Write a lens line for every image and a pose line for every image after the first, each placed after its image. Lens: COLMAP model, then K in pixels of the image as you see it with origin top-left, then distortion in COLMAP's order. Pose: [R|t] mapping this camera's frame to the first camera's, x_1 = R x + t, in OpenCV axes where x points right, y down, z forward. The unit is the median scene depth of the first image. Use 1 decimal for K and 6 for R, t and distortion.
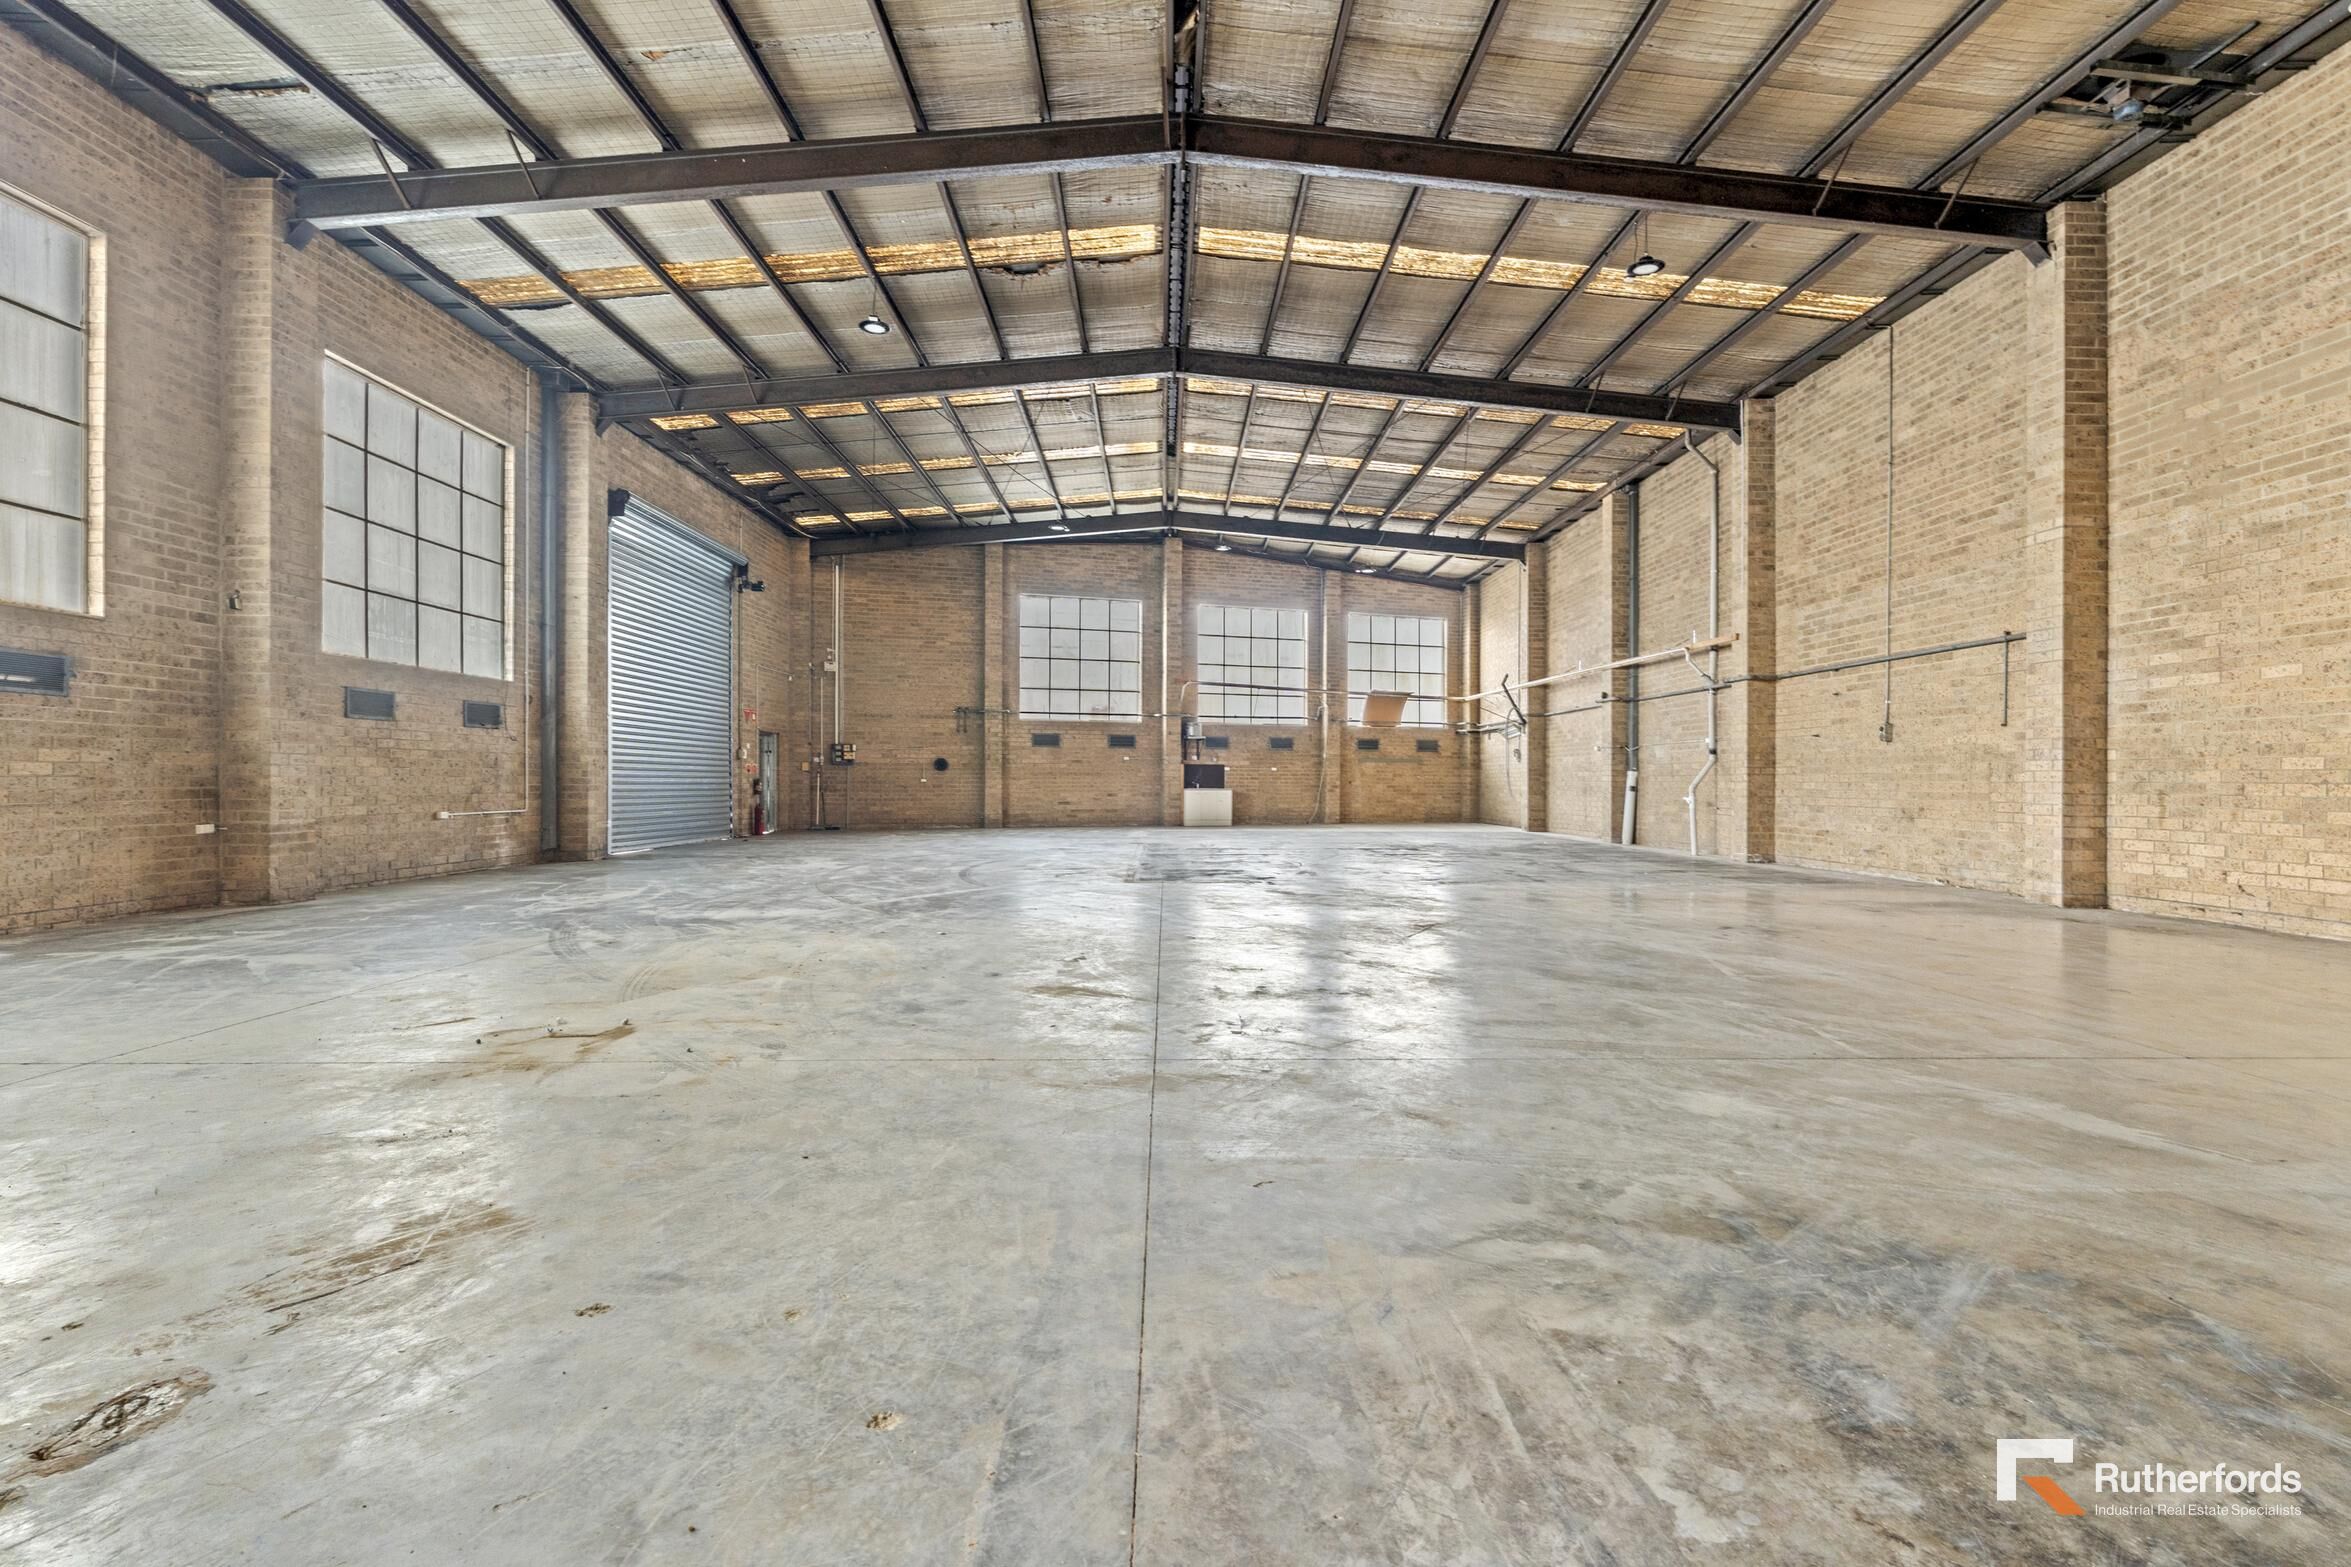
lens RADIAL K [[1030.9, 0, 1182.7], [0, 1030.9, 778.3], [0, 0, 1]] dist [-0.005297, 0.001208]
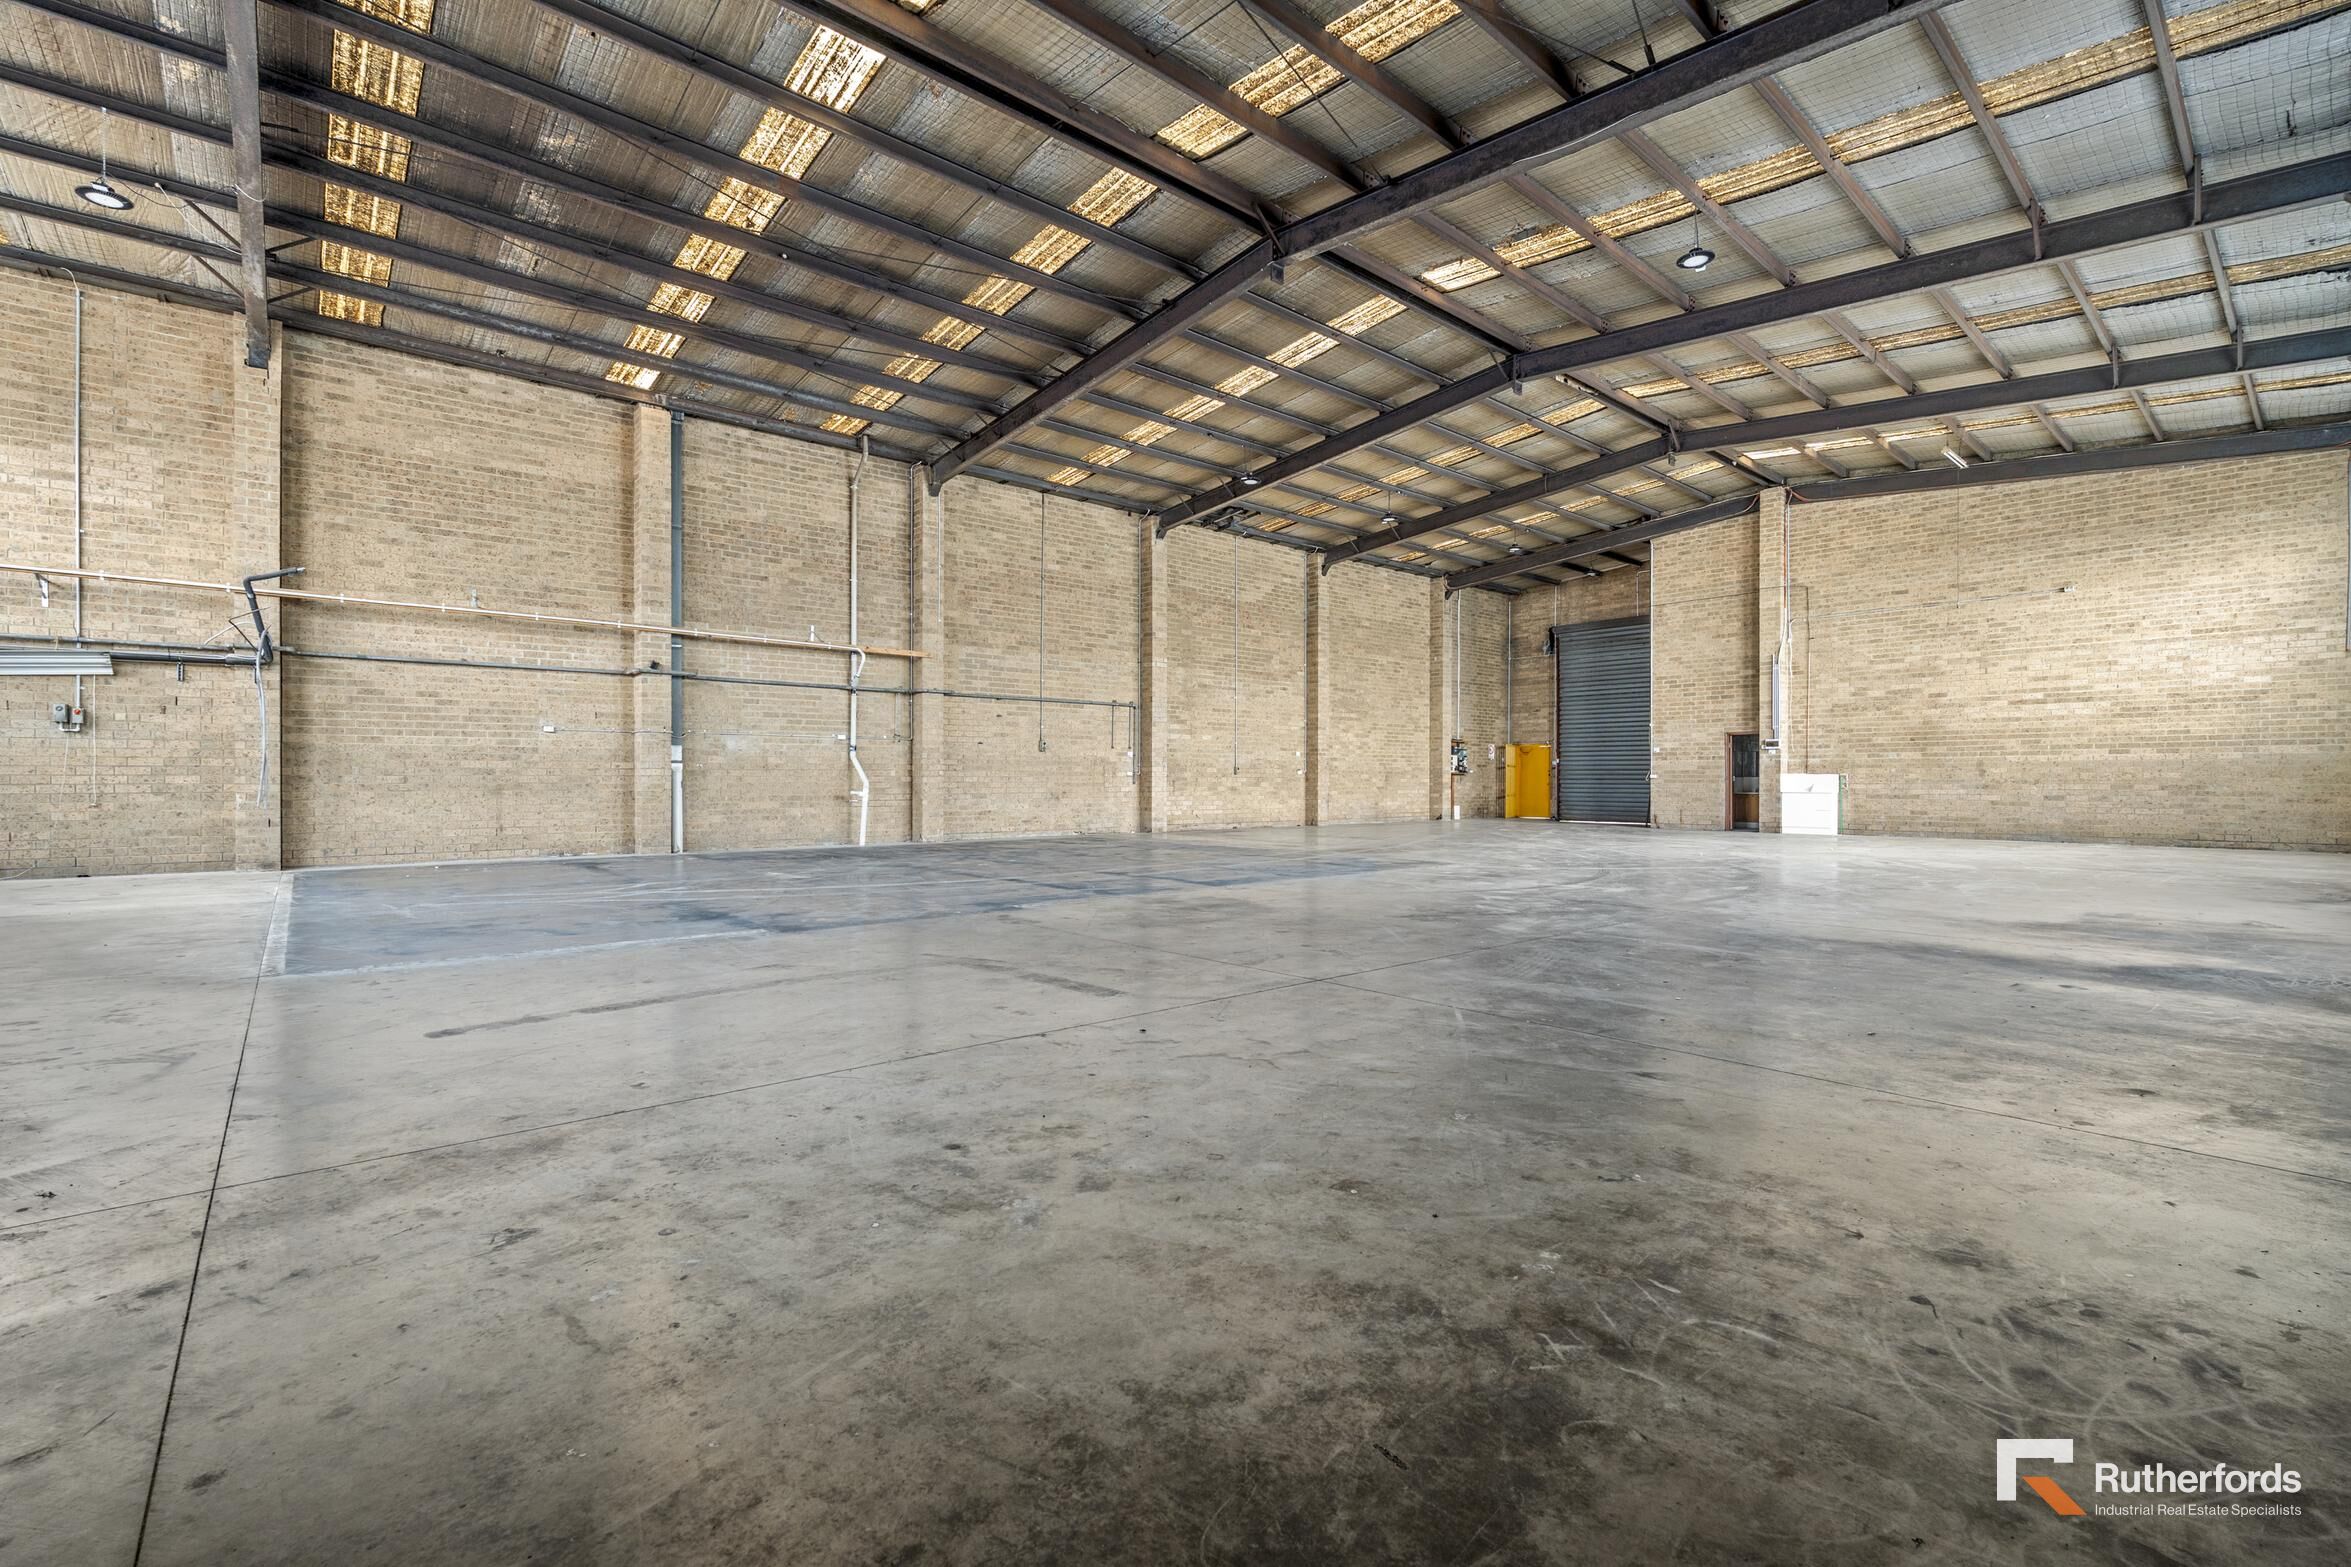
lens RADIAL K [[1030.9, 0, 1172.7], [0, 1030.9, 773.9], [0, 0, 1]] dist [-0.005297, 0.001208]
pose [[-0.639080, 0.001457, 0.769138, -0.517355], [-0.003325, 0.999984, -0.004657, 0.004588], [-0.769133, -0.005533, -0.639065, 1.419935]]
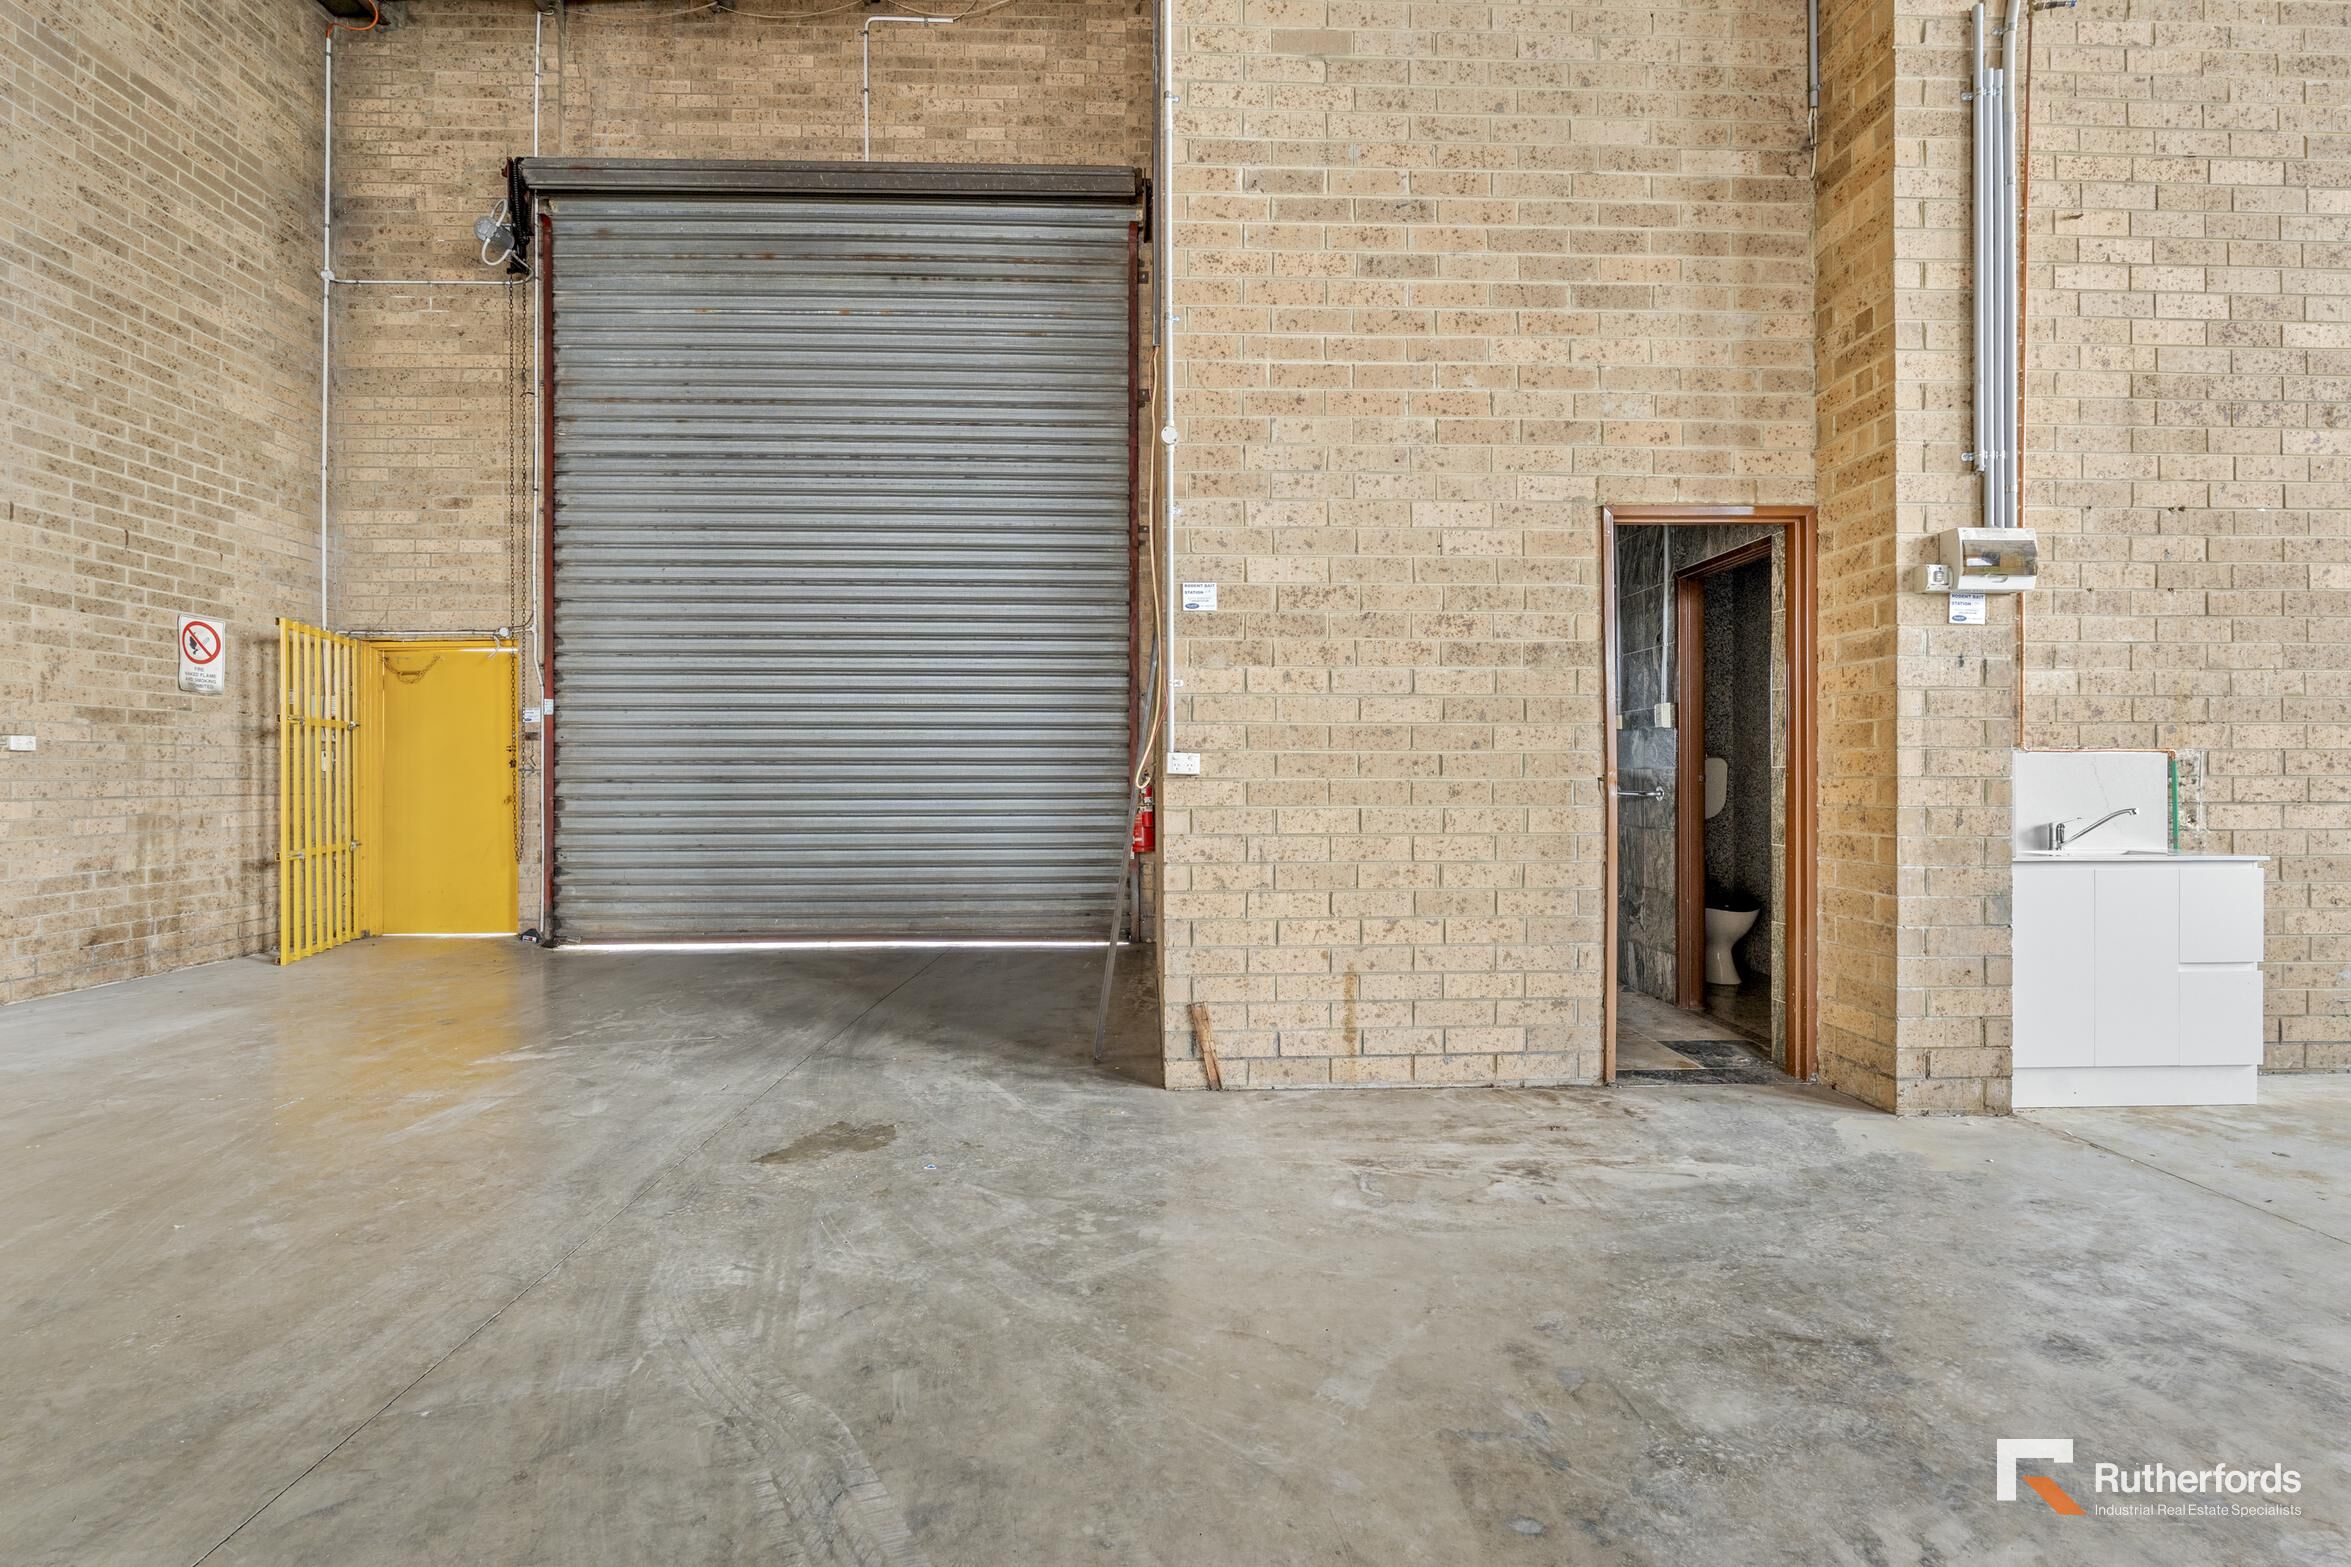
lens RADIAL K [[1030.9, 0, 1169.8], [0, 1030.9, 780.8], [0, 0, 1]] dist [-0.005297, 0.001208]
pose [[-0.999933, -0.000717, -0.011531, 0.174989], [-0.000720, 1.000000, 0.000278, 0.002891], [0.011531, 0.000286, -0.999933, 0.195094]]
